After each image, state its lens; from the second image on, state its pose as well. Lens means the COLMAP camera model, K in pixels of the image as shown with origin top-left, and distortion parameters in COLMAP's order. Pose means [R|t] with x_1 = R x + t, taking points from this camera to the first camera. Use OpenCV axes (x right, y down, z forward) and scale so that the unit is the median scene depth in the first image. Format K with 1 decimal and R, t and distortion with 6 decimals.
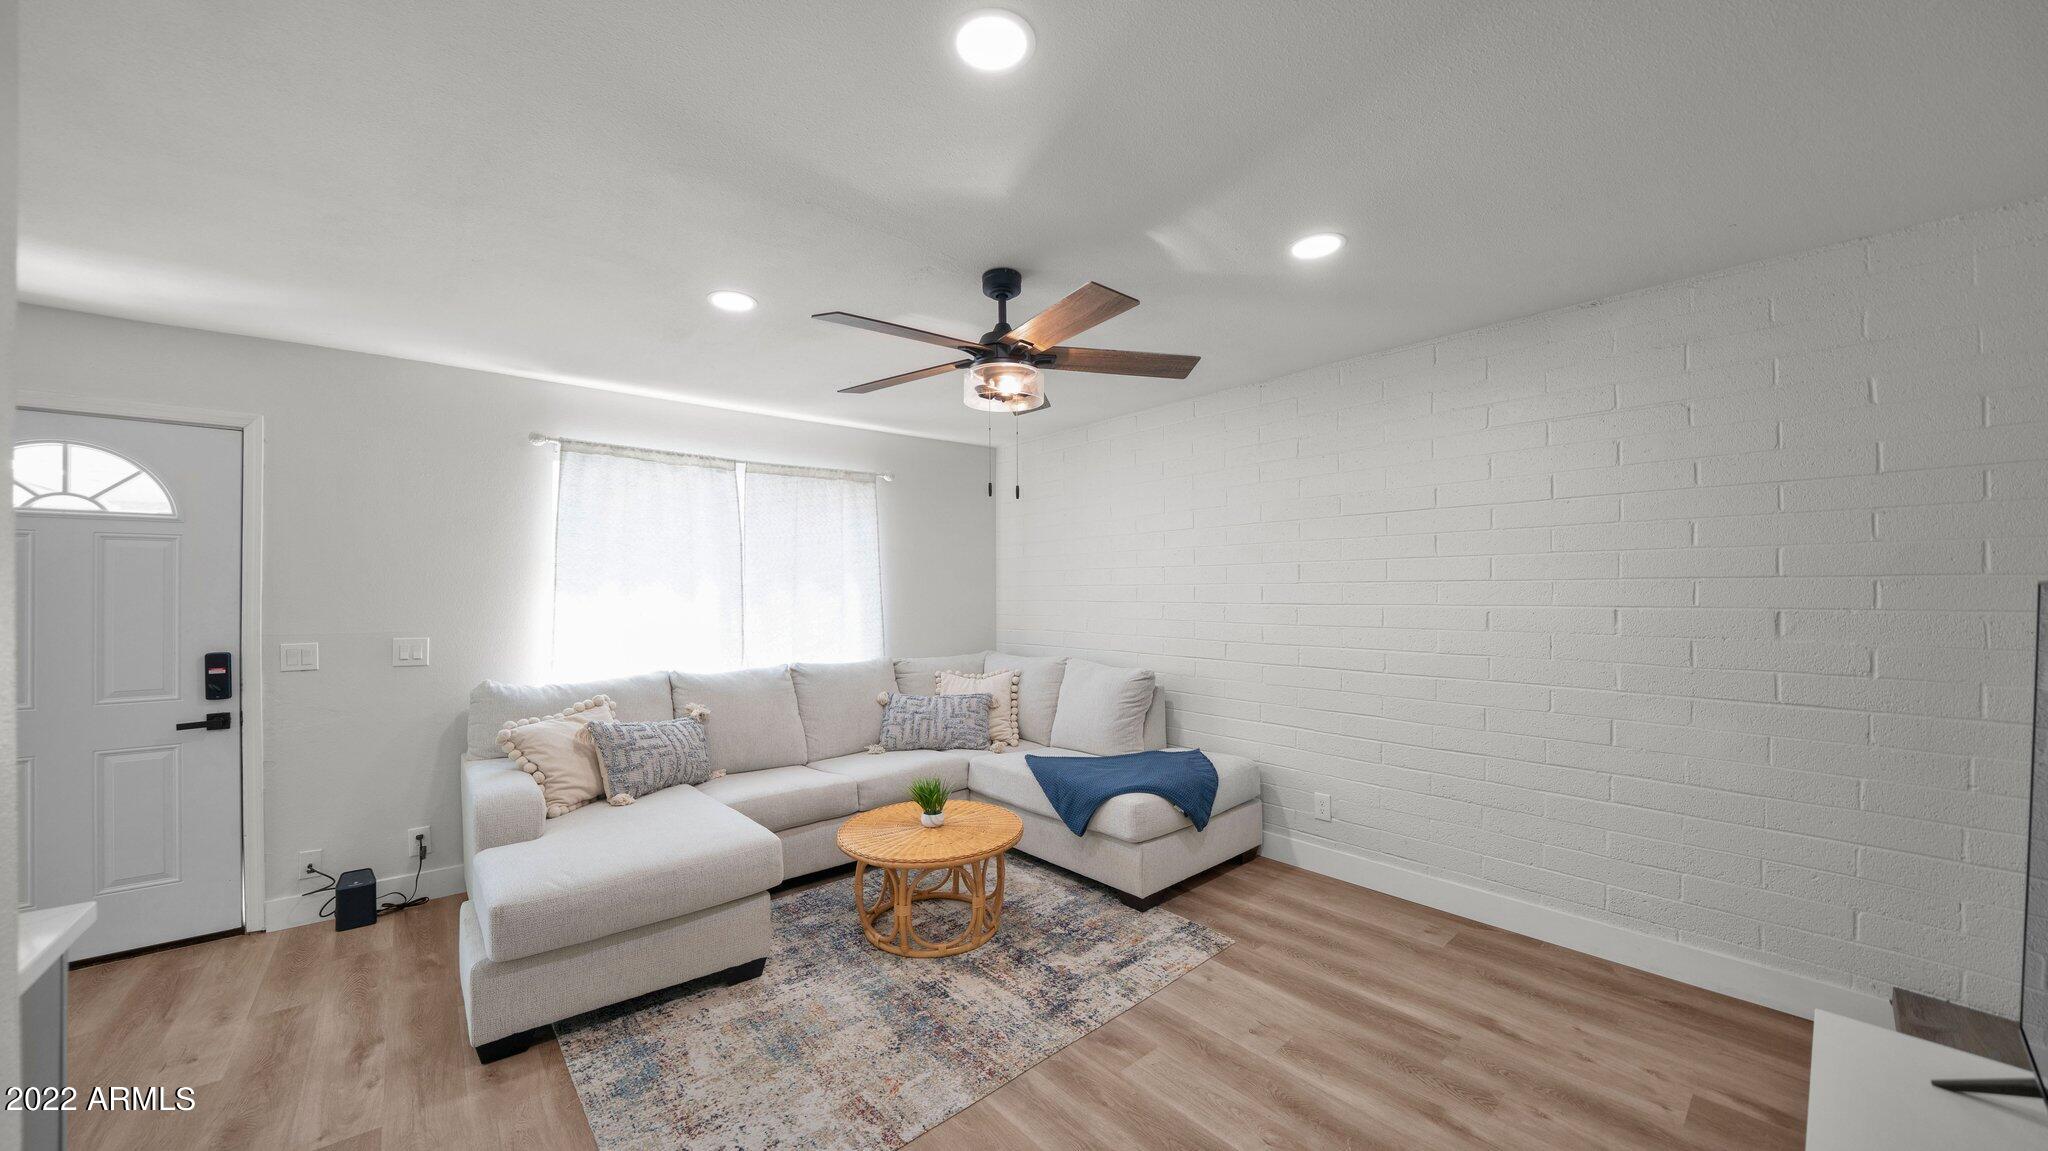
lens RADIAL K [[719.2, 0, 1007.8], [0, 719.2, 589.8], [0, 0, 1]] dist [-0.020648, 0.000337]
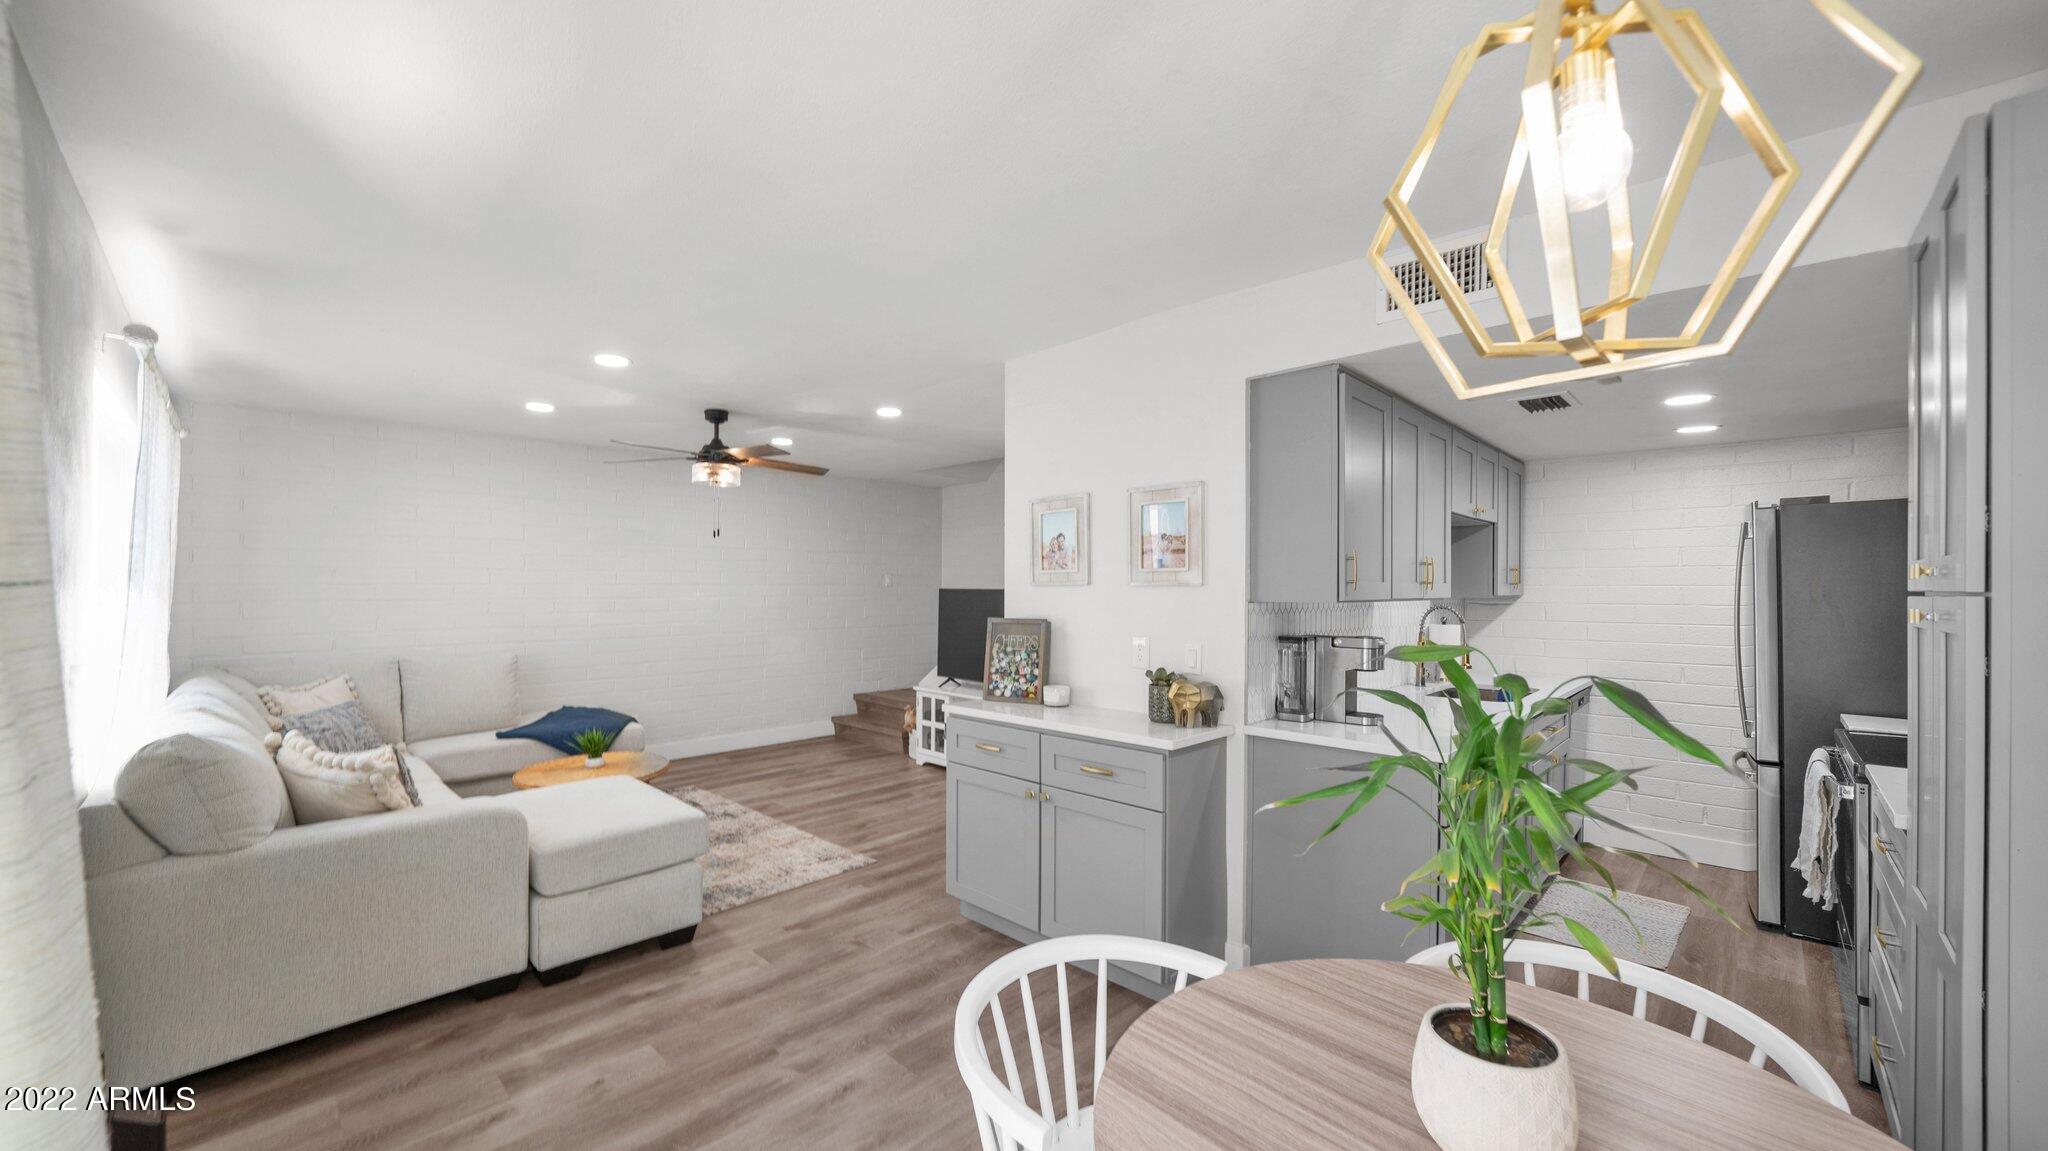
lens RADIAL K [[777.4, 0, 1008.4], [0, 777.4, 589.3], [0, 0, 1]] dist [-0.010328, -0.000456]
pose [[-0.101585, 0.001096, 0.994826, -1.850904], [-0.004259, 0.999990, -0.001537, 0.000396], [-0.994818, -0.004393, -0.101580, 0.449184]]
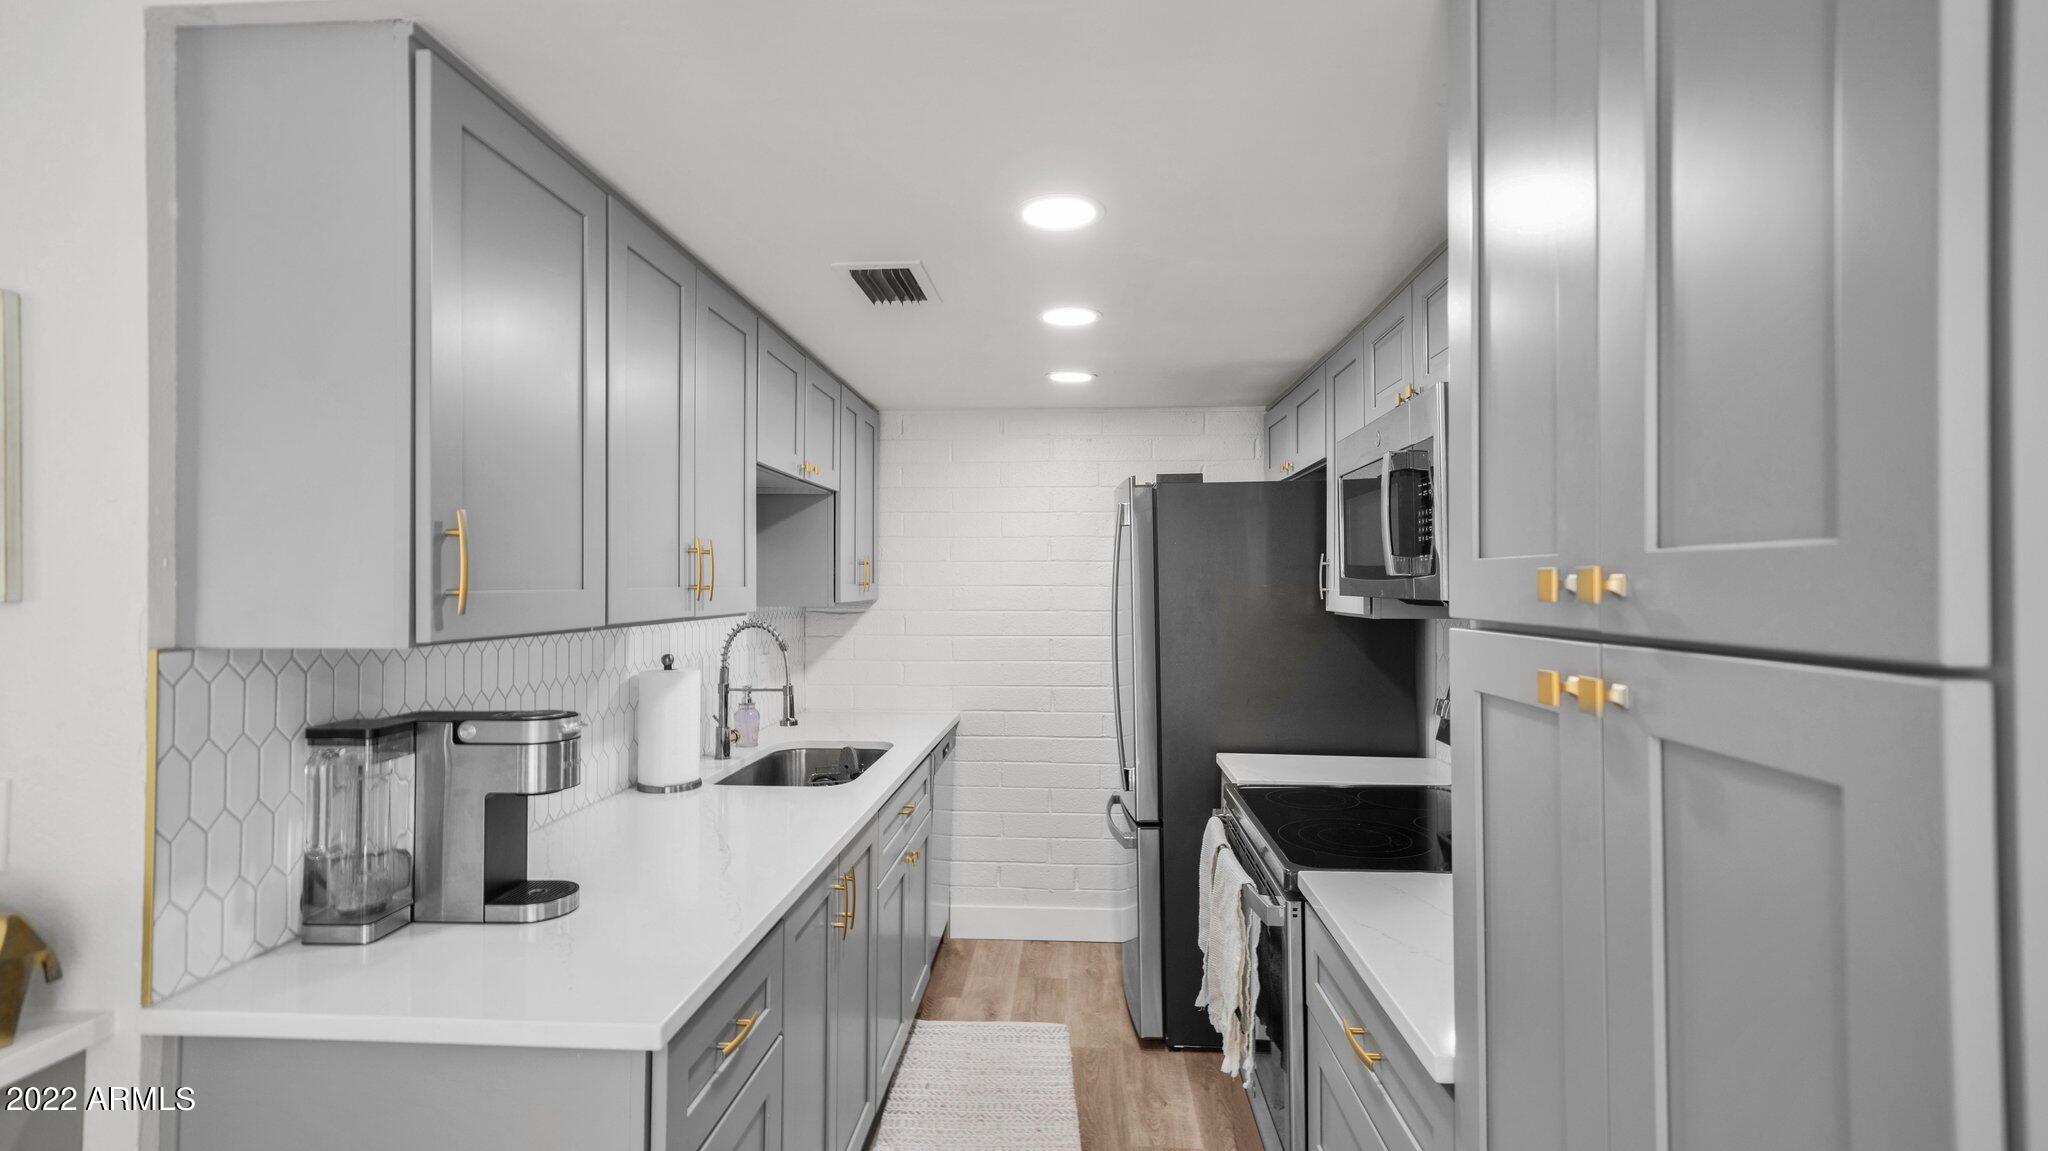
lens RADIAL K [[965.3, 0, 1016.3], [0, 965.3, 572.3], [0, 0, 1]] dist [0.018254, 0.000365]
pose [[-0.720564, 0.011343, 0.693295, -1.442189], [0.002038, 0.999897, -0.014241, -0.016110], [-0.693385, -0.008849, -0.720513, 0.061441]]
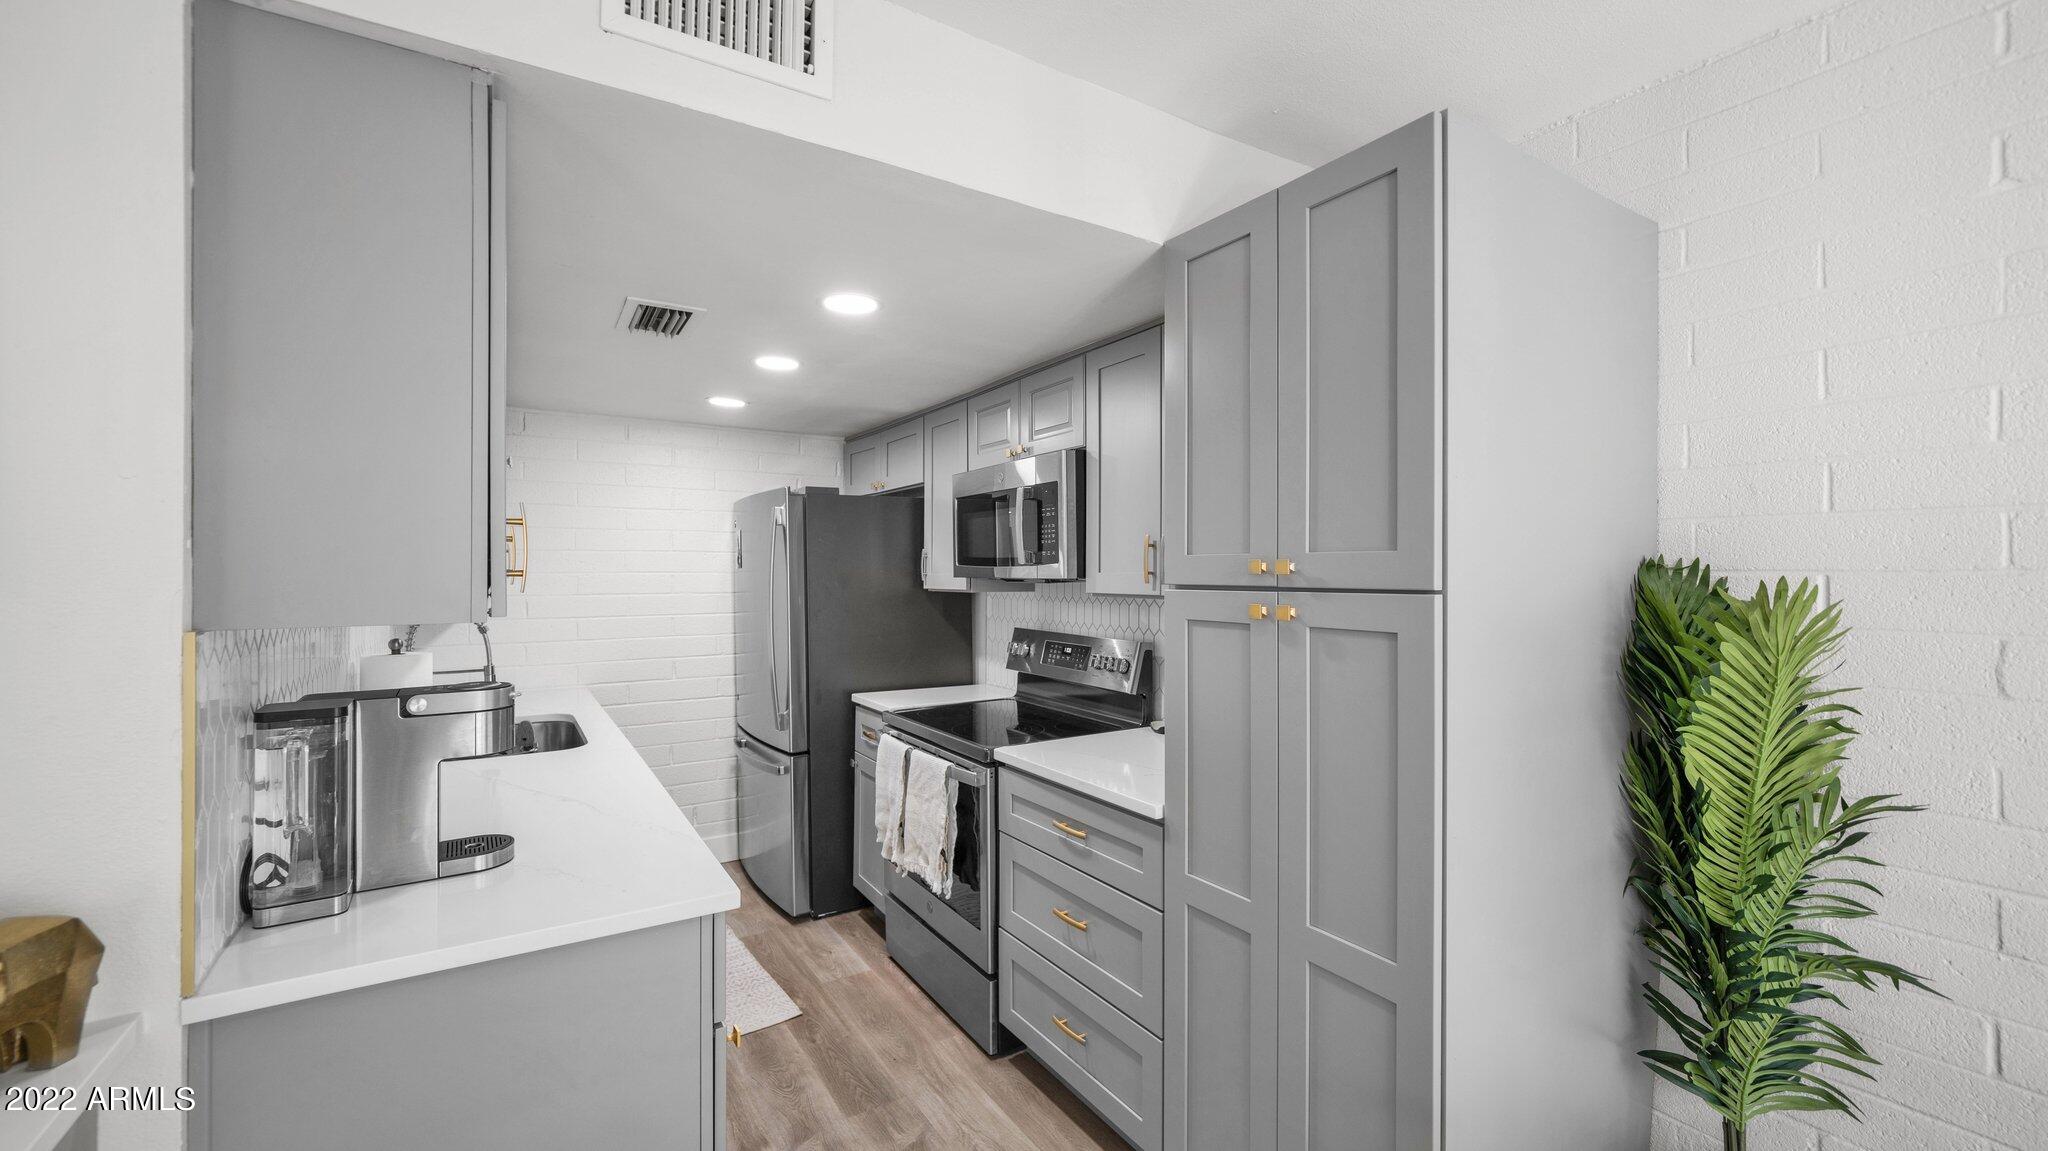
lens RADIAL K [[810.9, 0, 1013.3], [0, 810.9, 571.4], [0, 0, 1]] dist [-0.002977, -0.000133]
pose [[-0.991412, 0.004828, 0.130686, -1.245367], [0.004708, 0.999988, -0.001223, -0.012957], [-0.130690, -0.000597, -0.991423, 0.337197]]
